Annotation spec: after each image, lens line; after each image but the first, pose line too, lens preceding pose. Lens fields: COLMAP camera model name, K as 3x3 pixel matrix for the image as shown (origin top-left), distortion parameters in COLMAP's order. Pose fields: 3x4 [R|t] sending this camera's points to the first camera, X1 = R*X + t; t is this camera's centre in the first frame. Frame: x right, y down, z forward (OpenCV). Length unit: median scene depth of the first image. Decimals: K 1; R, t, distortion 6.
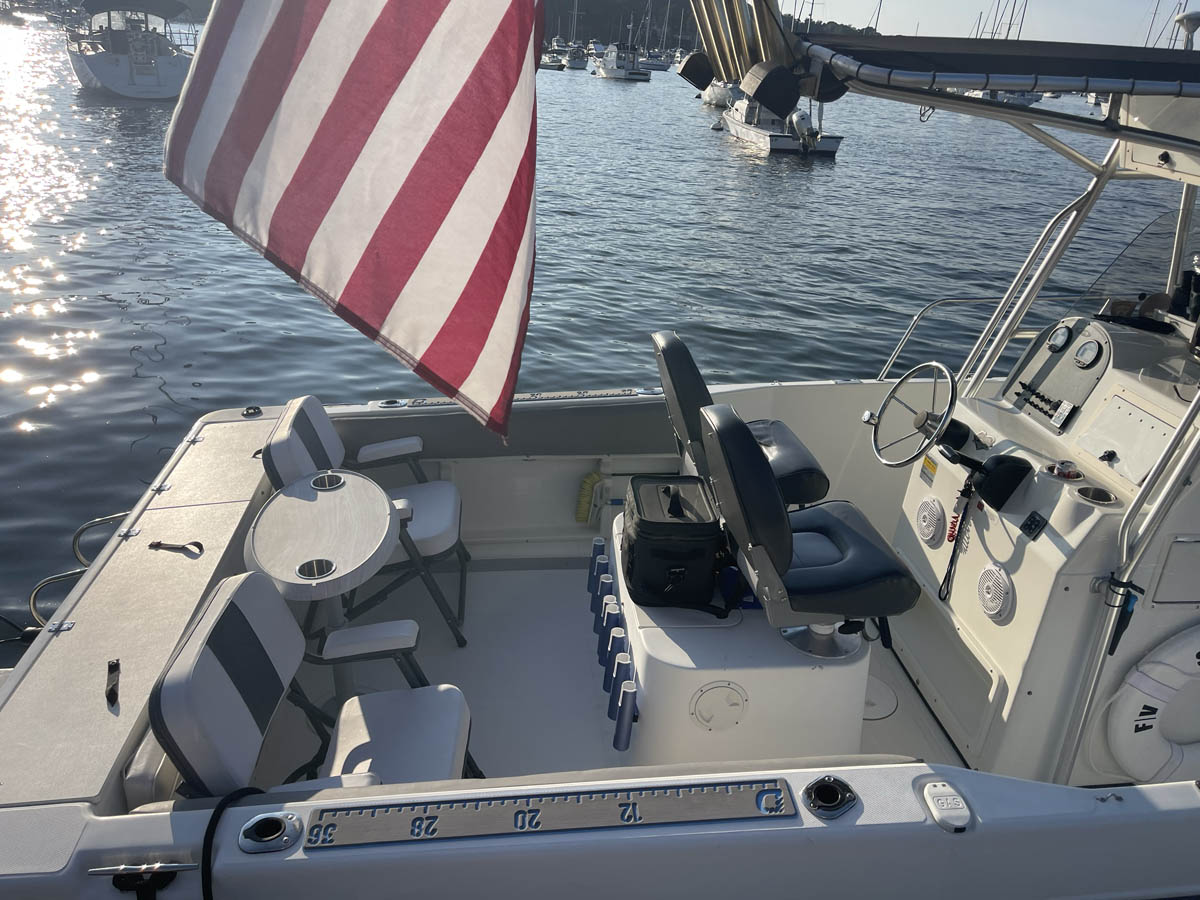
lens RADIAL K [[881.5, 0, 596.8], [0, 881.5, 434.0], [0, 0, 1]] dist [0.064844, -0.066538]
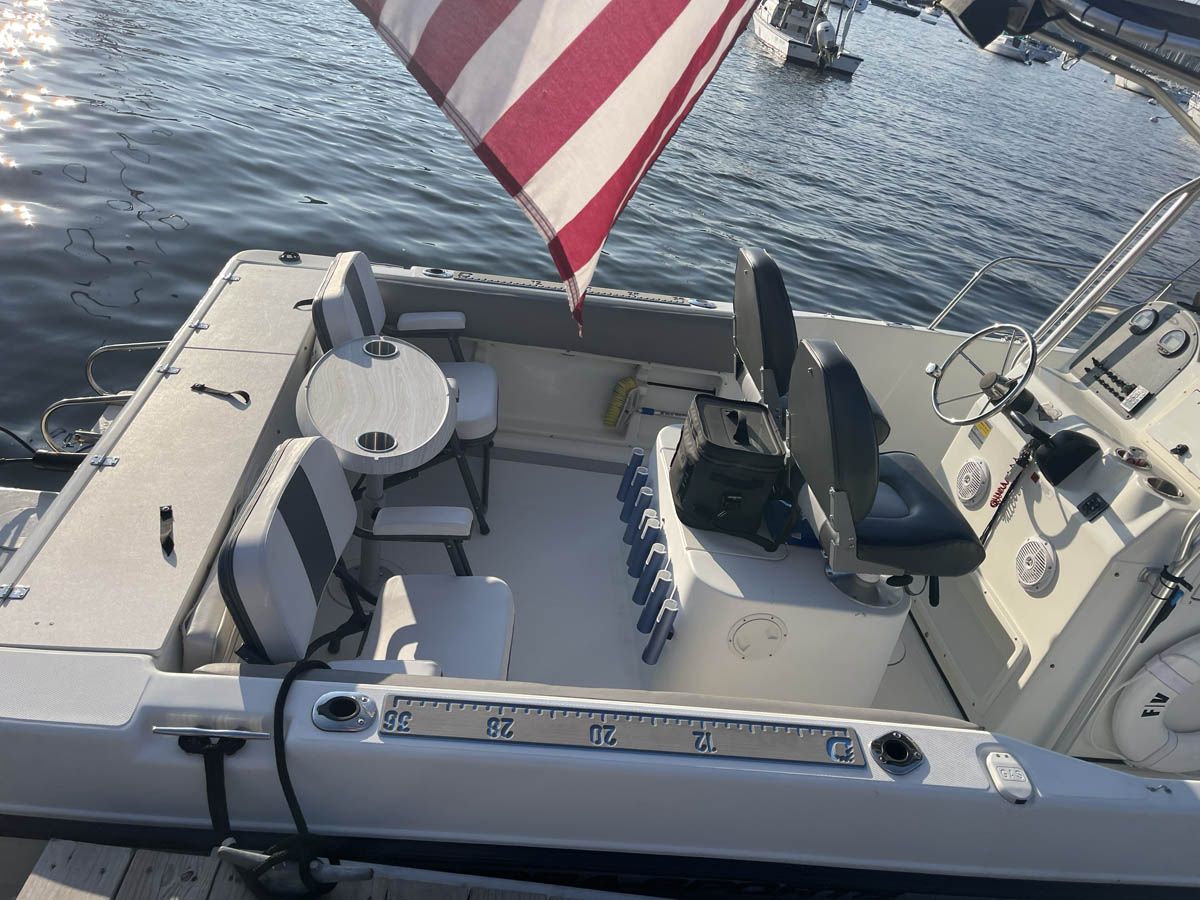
lens RADIAL K [[881.5, 0, 596.8], [0, 881.5, 434.0], [0, 0, 1]] dist [0.064844, -0.066538]
pose [[0.986298, 0.154274, 0.058445, -0.126389], [-0.160237, 0.980133, 0.116892, -0.004871], [-0.039251, -0.124655, 0.991423, 0.043803]]
